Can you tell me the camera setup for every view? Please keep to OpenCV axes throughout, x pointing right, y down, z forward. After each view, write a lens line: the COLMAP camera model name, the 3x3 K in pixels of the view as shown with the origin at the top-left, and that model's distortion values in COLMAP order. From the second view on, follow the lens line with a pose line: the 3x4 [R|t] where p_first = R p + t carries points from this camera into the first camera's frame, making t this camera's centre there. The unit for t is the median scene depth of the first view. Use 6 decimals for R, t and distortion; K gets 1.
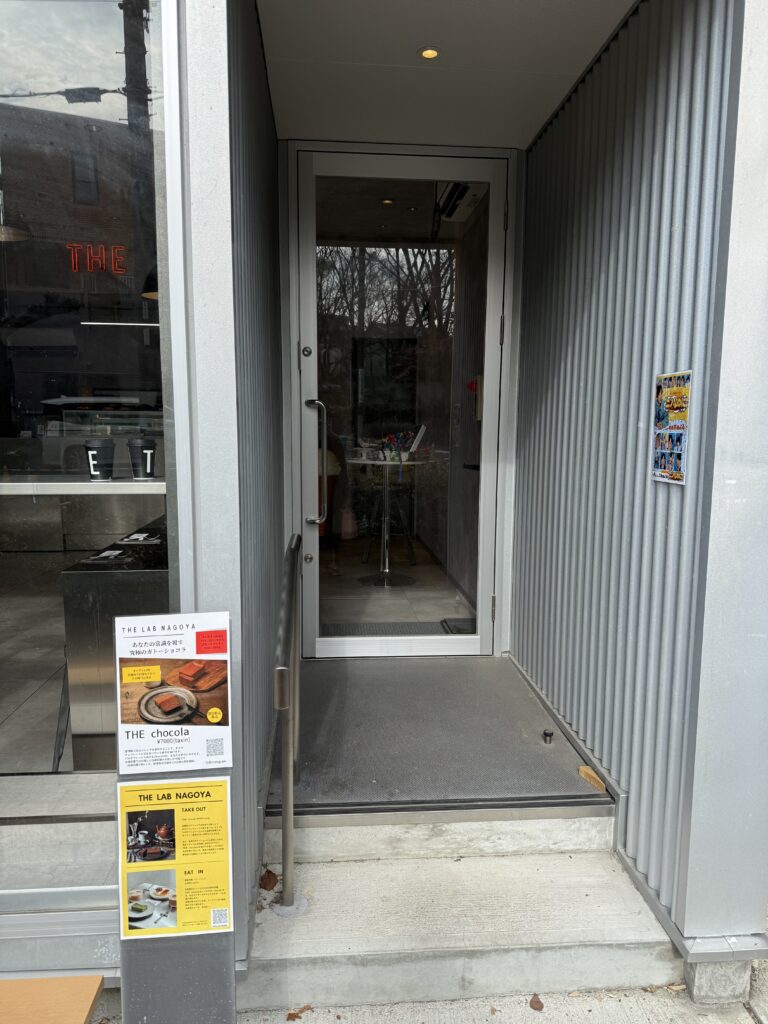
lens RADIAL K [[756.7, 0, 384.0], [0, 756.7, 512.0], [0, 0, 1]] dist [0.006595, -0.000552]
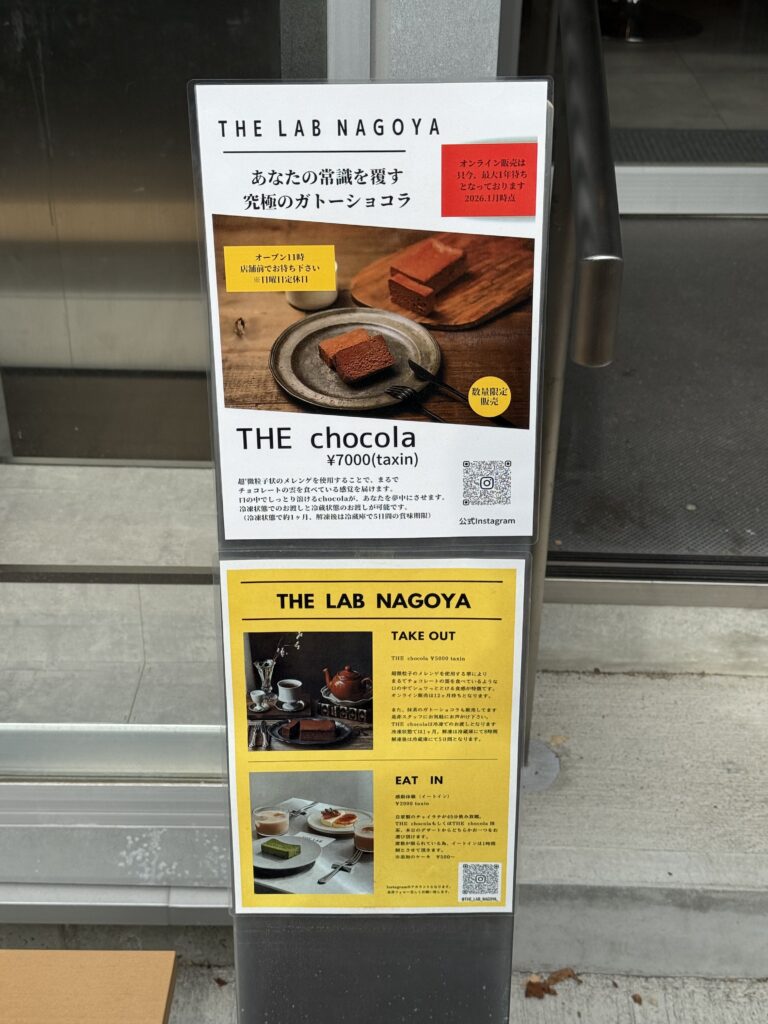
lens RADIAL K [[1387.4, 0, 384.0], [0, 1387.4, 512.0], [0, 0, 1]] dist [0.164778, -0.005551]
pose [[0.997564, 0.057457, -0.039557, -0.243786], [-0.036495, 0.913144, 0.406001, 0.060252], [0.059449, -0.403568, 0.913016, 0.396059]]
